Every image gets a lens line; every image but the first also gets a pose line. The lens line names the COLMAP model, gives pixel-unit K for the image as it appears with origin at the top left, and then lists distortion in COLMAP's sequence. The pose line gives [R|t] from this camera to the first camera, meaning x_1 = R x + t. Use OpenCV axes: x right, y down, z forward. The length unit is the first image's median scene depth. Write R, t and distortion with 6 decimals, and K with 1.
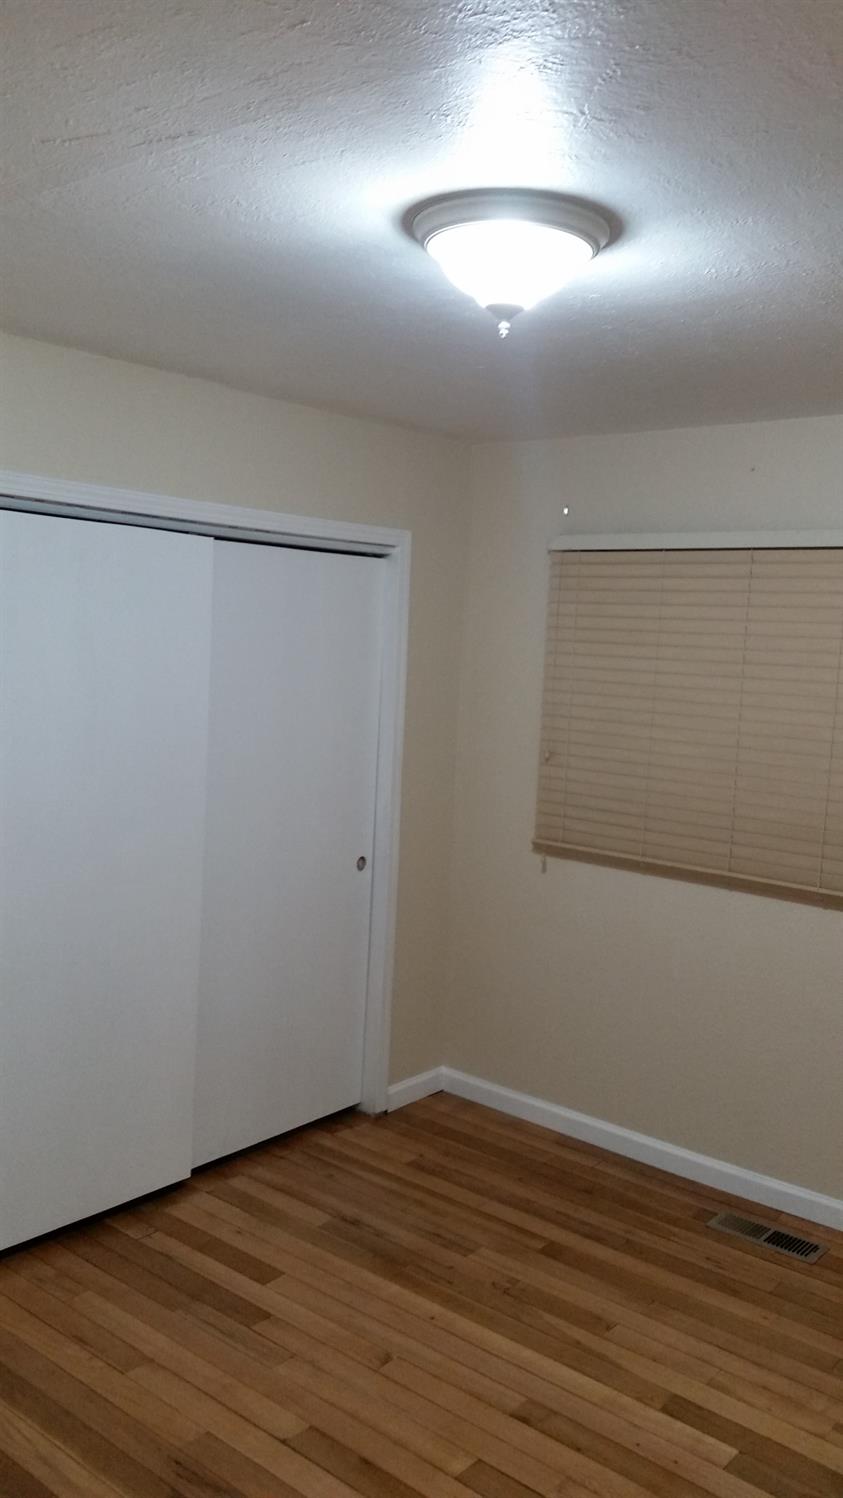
lens RADIAL K [[1166.9, 0, 419.6], [0, 1166.9, 747.4], [0, 0, 1]] dist [-0.040518, -0.011093]
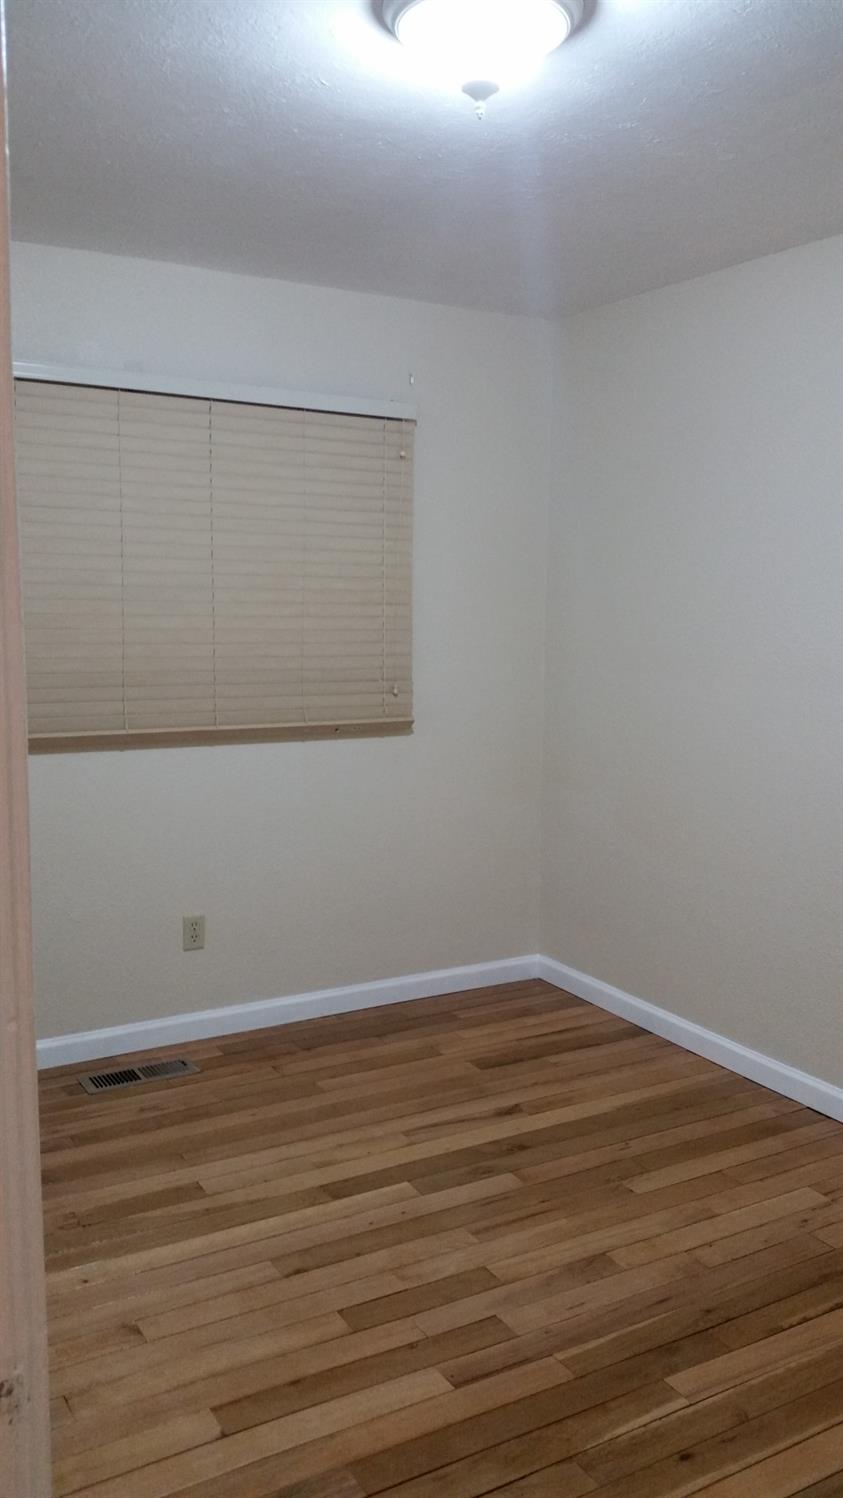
lens RADIAL K [[1240.8, 0, 421.0], [0, 1240.8, 796.8], [0, 0, 1]] dist [-0.108707, -0.004263]
pose [[0.307505, -0.239783, 0.920839, -0.770159], [0.036446, 0.969987, 0.240410, -0.095930], [-0.950848, -0.040366, 0.307015, 0.550299]]
